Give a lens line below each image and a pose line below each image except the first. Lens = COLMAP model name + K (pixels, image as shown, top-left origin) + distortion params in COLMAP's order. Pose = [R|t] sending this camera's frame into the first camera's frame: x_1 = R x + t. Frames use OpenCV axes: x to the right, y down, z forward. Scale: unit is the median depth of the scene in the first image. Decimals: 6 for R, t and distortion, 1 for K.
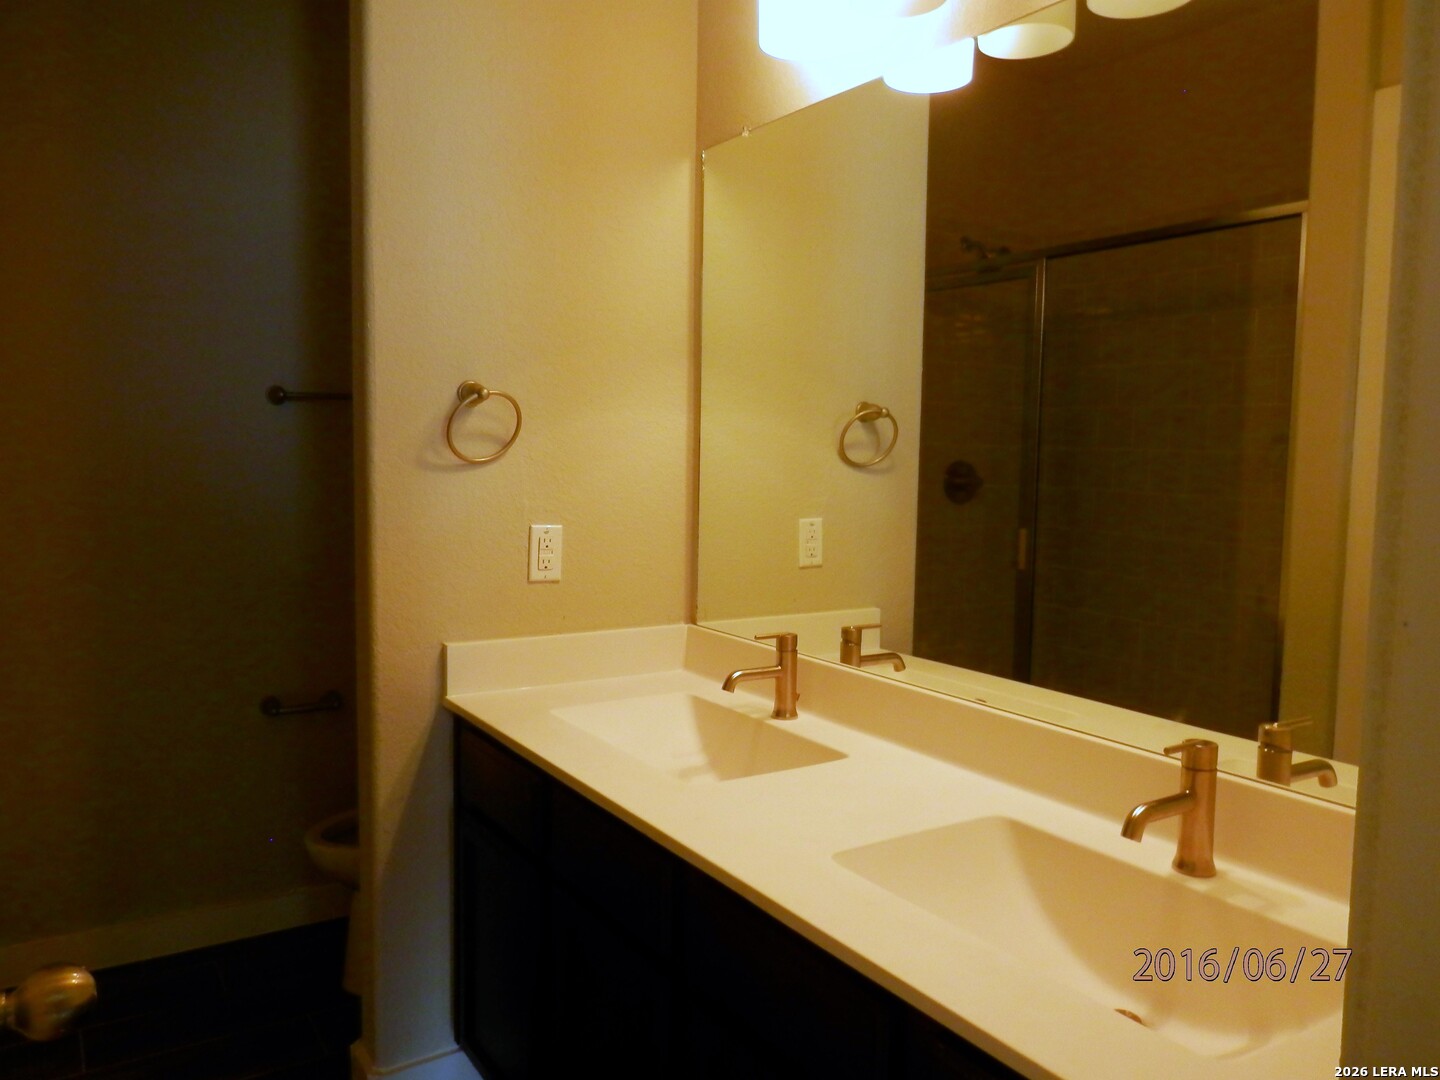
lens RADIAL K [[1079.9, 0, 736.6], [0, 1079.9, 536.5], [0, 0, 1]] dist [-0.005148, -0.003299]
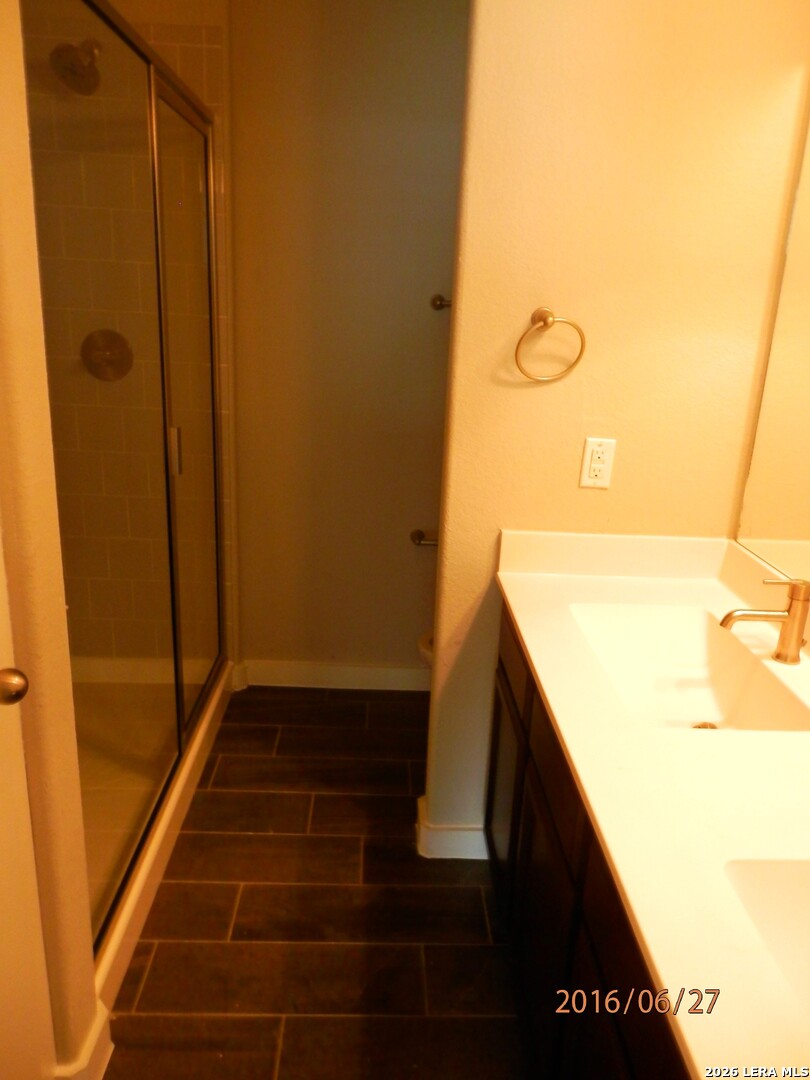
lens RADIAL K [[803.6, 0, 405.0], [0, 803.6, 540.0], [0, 0, 1]] dist [-0.004114, -0.002280]
pose [[0.847626, 0.171274, -0.502191, 0.093847], [-0.071093, 0.974595, 0.212394, -0.073795], [0.525810, -0.144329, 0.838268, 0.176395]]
